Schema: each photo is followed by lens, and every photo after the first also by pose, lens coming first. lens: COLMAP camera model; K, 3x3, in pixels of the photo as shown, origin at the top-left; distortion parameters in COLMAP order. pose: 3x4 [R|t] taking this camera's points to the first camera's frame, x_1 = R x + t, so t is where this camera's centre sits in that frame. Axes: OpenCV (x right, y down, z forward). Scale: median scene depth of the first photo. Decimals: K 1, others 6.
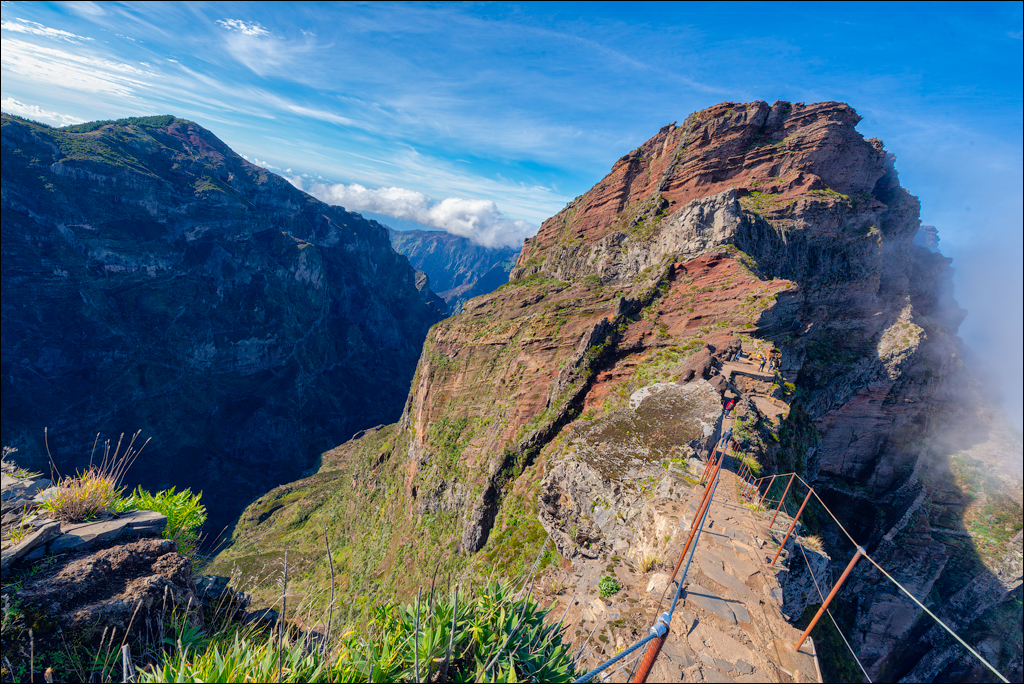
lens RADIAL K [[400.4, 0, 509.7], [0, 400.4, 345.1], [0, 0, 1]] dist [-0.017723, -0.000562]
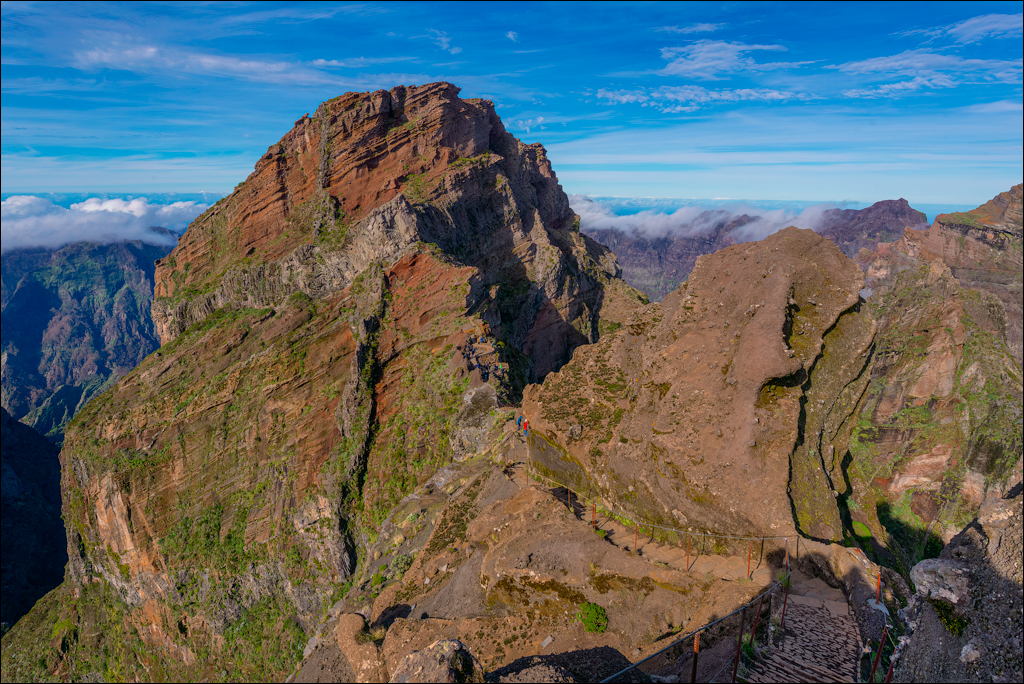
lens RADIAL K [[2122.4, 0, 512.0], [0, 2122.4, 342.0], [0, 0, 1]] dist [0.001201, -0.079136]
pose [[0.715564, -0.438212, 0.544002, -2.563811], [0.358292, 0.898761, 0.252695, -1.346984], [-0.599662, 0.014092, 0.800129, -3.845606]]
